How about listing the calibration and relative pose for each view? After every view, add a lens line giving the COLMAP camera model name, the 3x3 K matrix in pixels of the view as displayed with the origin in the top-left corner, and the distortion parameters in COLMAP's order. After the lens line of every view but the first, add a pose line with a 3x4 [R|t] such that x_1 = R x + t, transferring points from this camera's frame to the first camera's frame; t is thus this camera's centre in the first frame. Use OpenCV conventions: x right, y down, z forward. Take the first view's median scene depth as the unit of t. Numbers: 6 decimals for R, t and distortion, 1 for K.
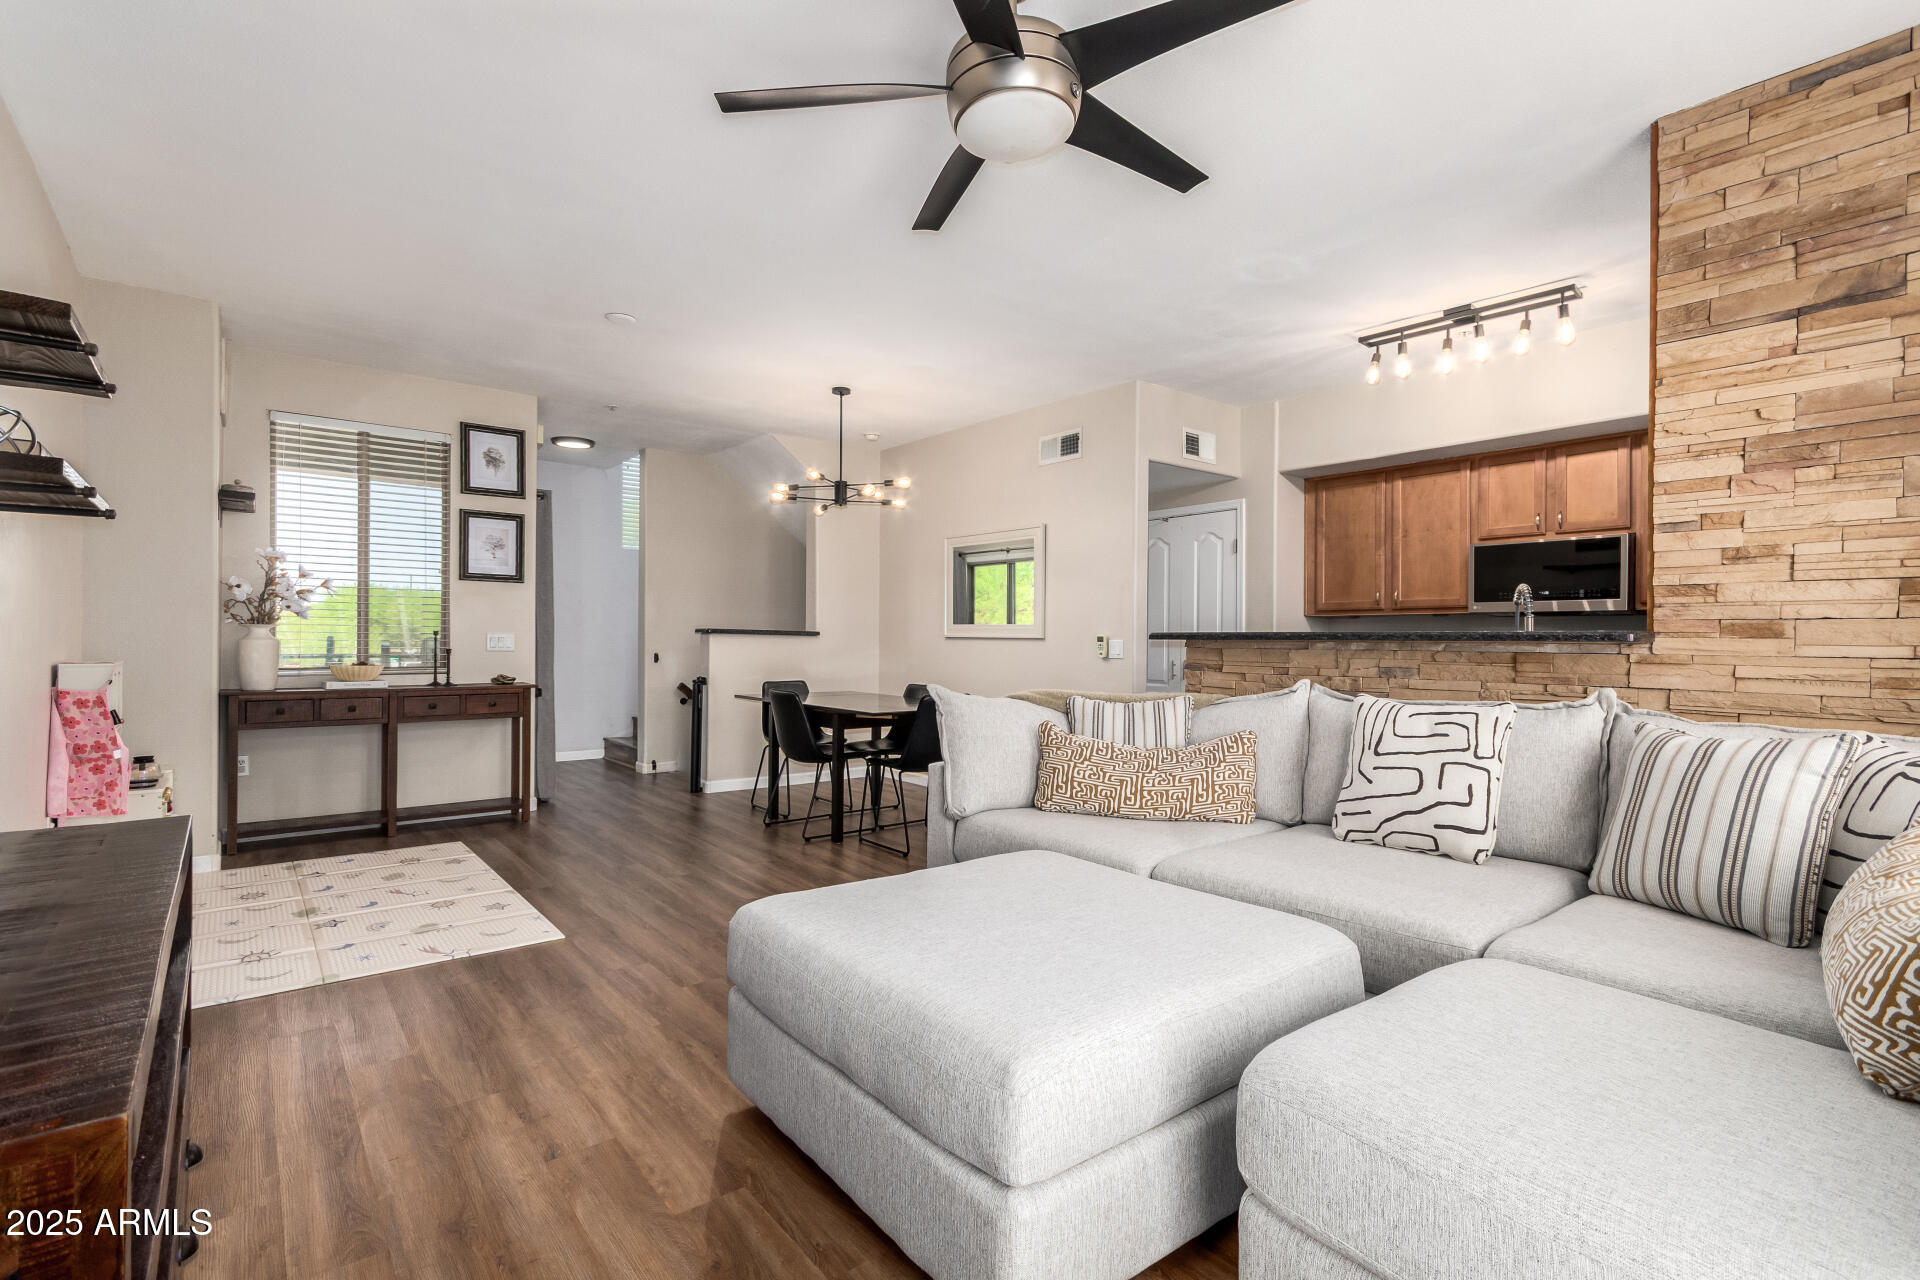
lens RADIAL K [[893.4, 0, 951.3], [0, 893.4, 634.6], [0, 0, 1]] dist [0.003736, 0.004020]
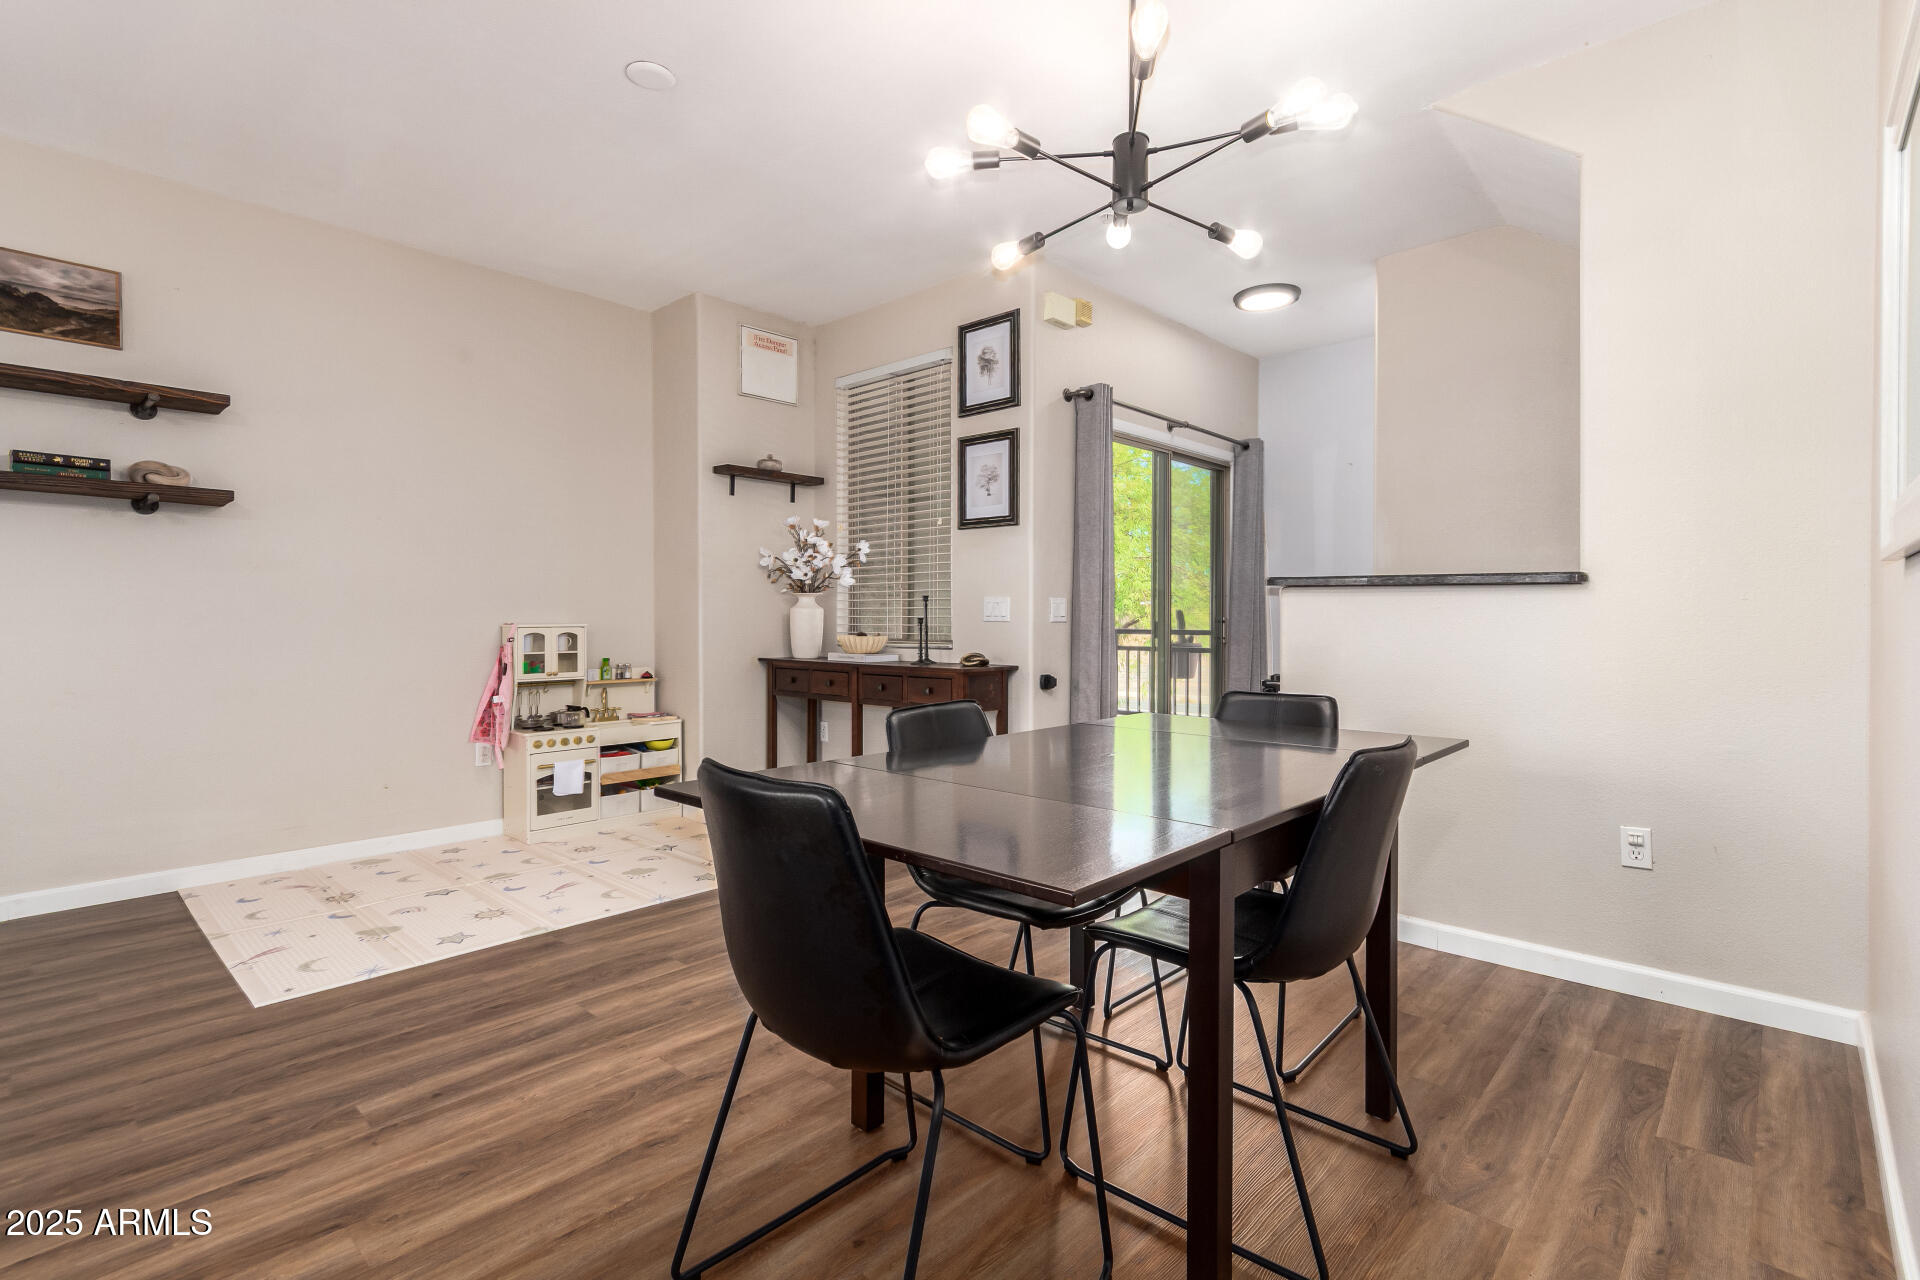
lens RADIAL K [[893.4, 0, 961.8], [0, 893.4, 623.1], [0, 0, 1]] dist [0.003736, 0.004020]
pose [[0.153312, -0.001365, -0.988177, 0.322708], [0.002356, 0.999997, -0.001016, 0.031190], [0.988175, -0.002172, 0.153315, 1.293324]]
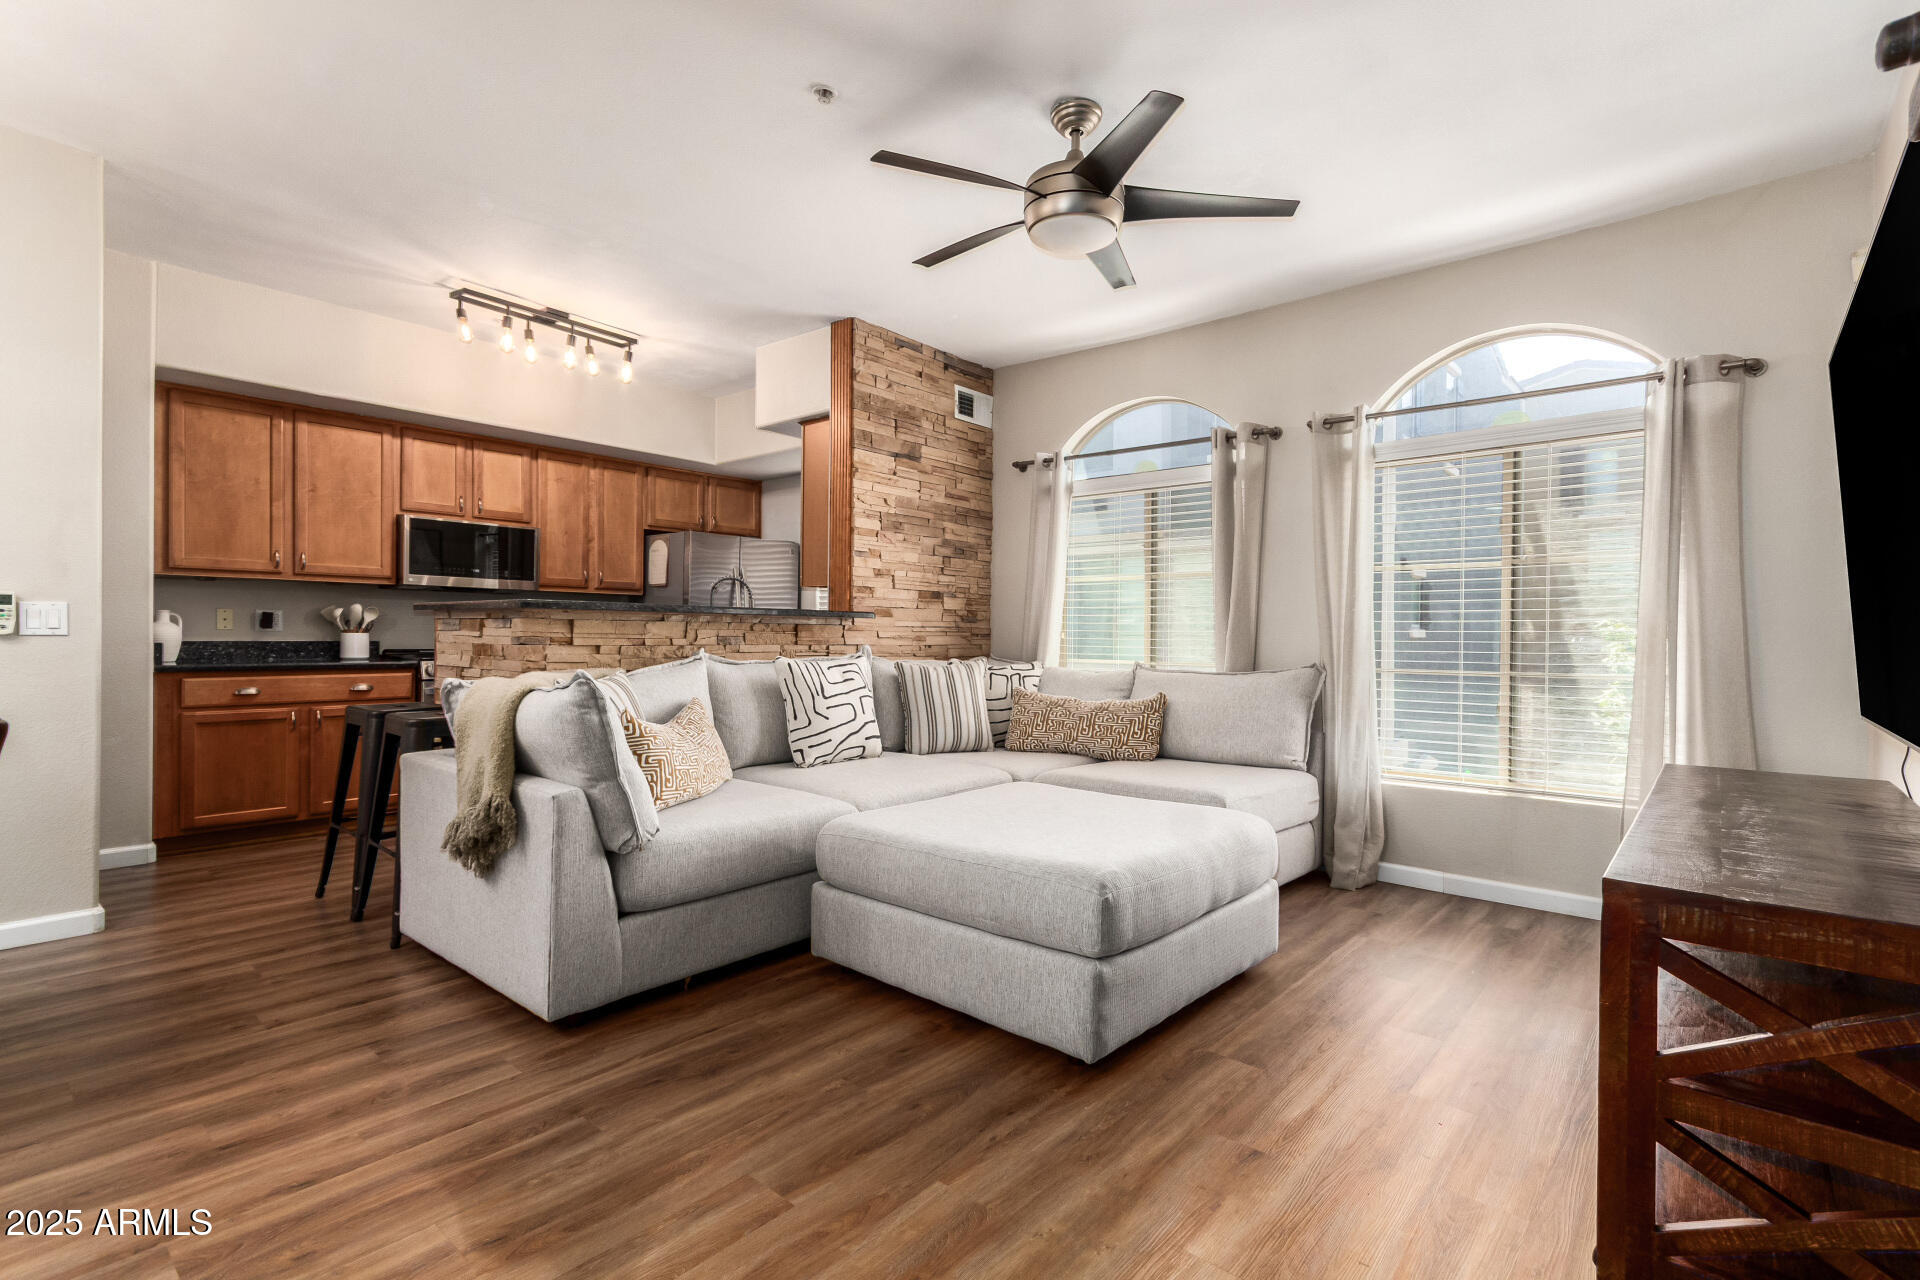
lens RADIAL K [[893.4, 0, 962.8], [0, 893.4, 650.0], [0, 0, 1]] dist [0.003736, 0.004020]
pose [[-0.182365, -0.028115, 0.982829, -0.675427], [-0.019554, 0.999497, 0.024964, 0.015743], [-0.983036, -0.014665, -0.182824, 0.771381]]
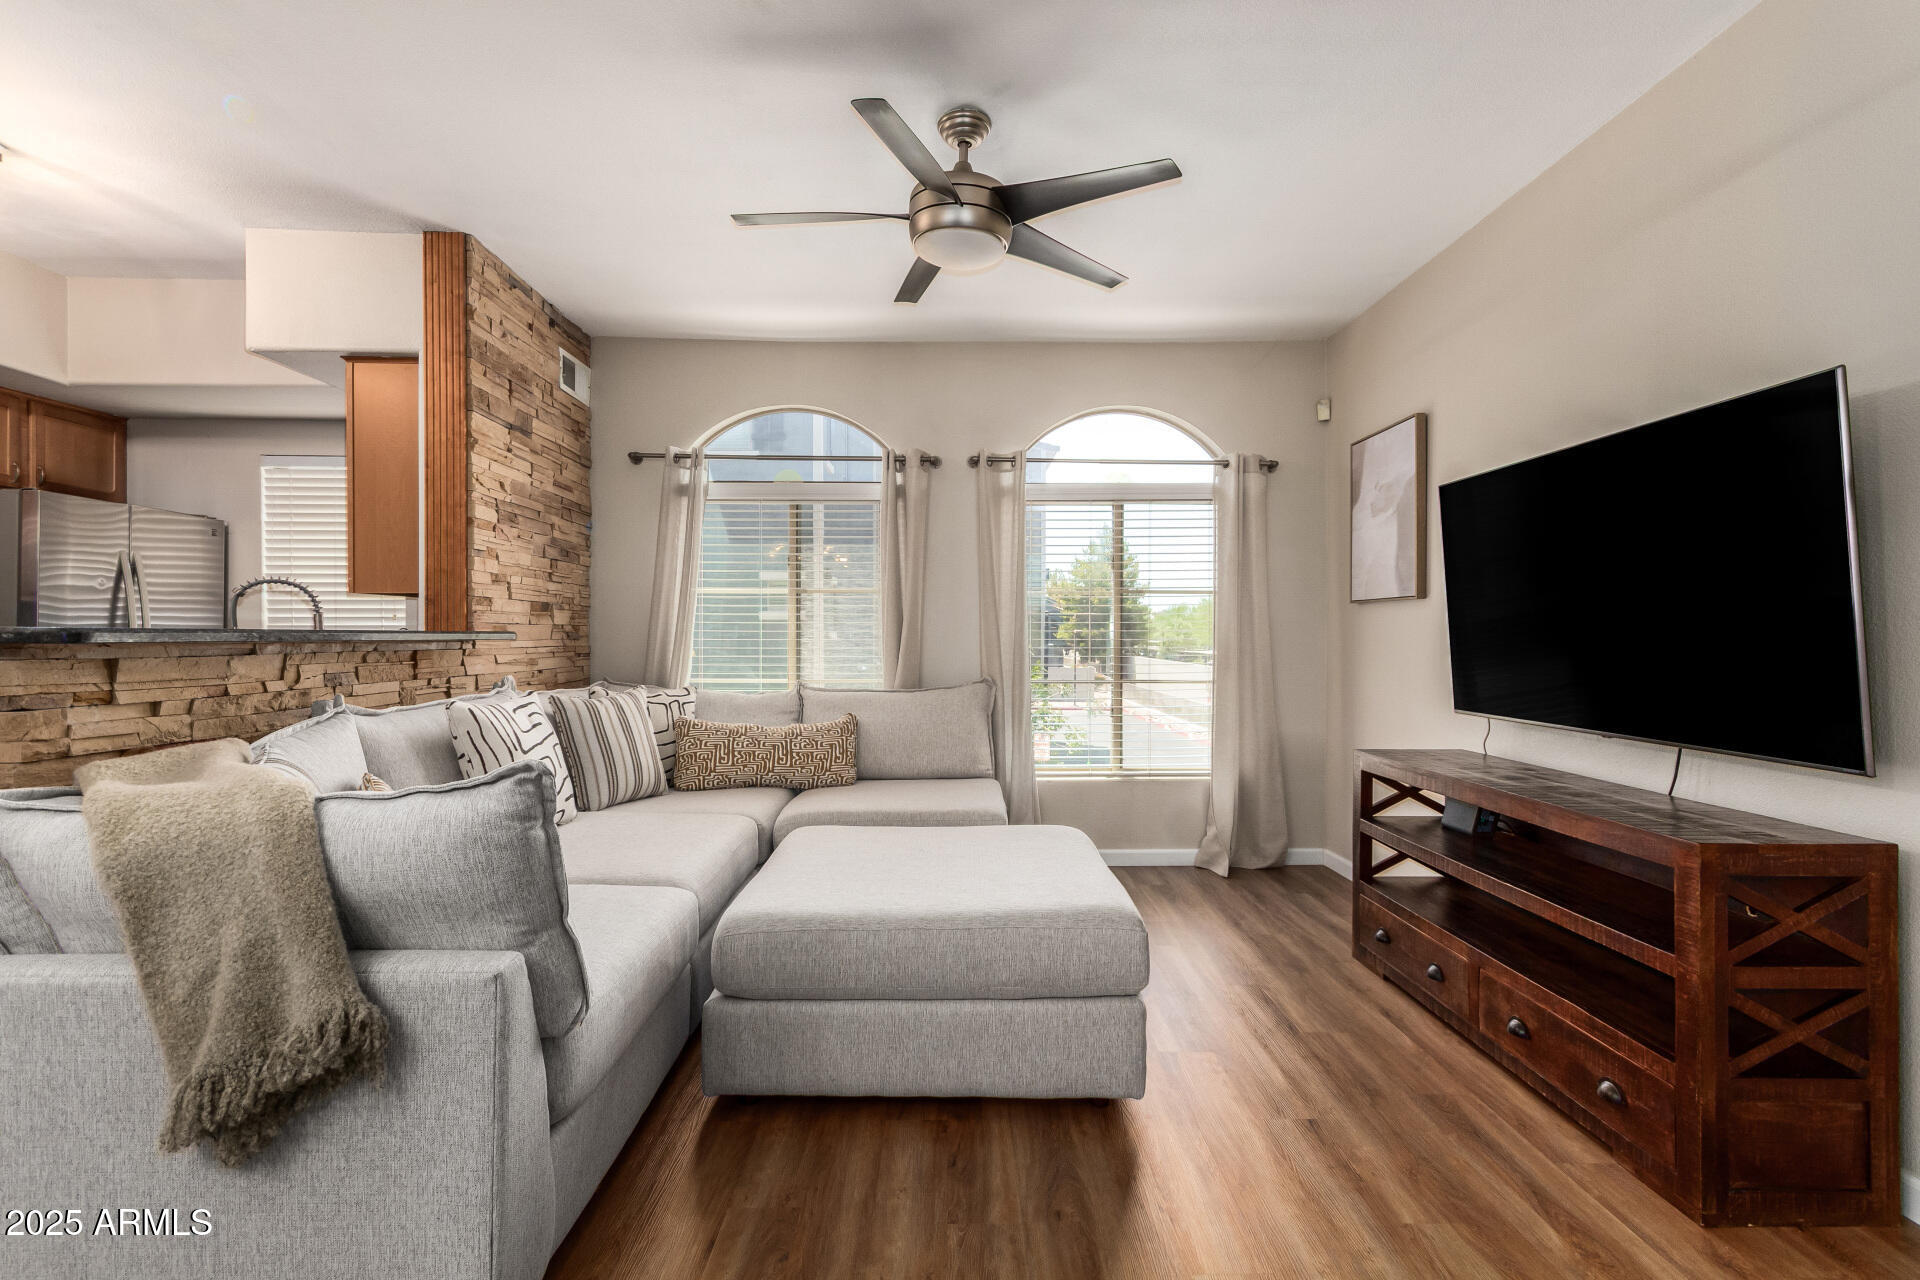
lens RADIAL K [[893.4, 0, 960.2], [0, 893.4, 646.1], [0, 0, 1]] dist [0.003736, 0.004020]
pose [[-0.787289, -0.018899, 0.616295, -0.399684], [-0.014896, 0.999821, 0.011631, -0.005319], [-0.616404, -0.000023, -0.787430, 1.105196]]
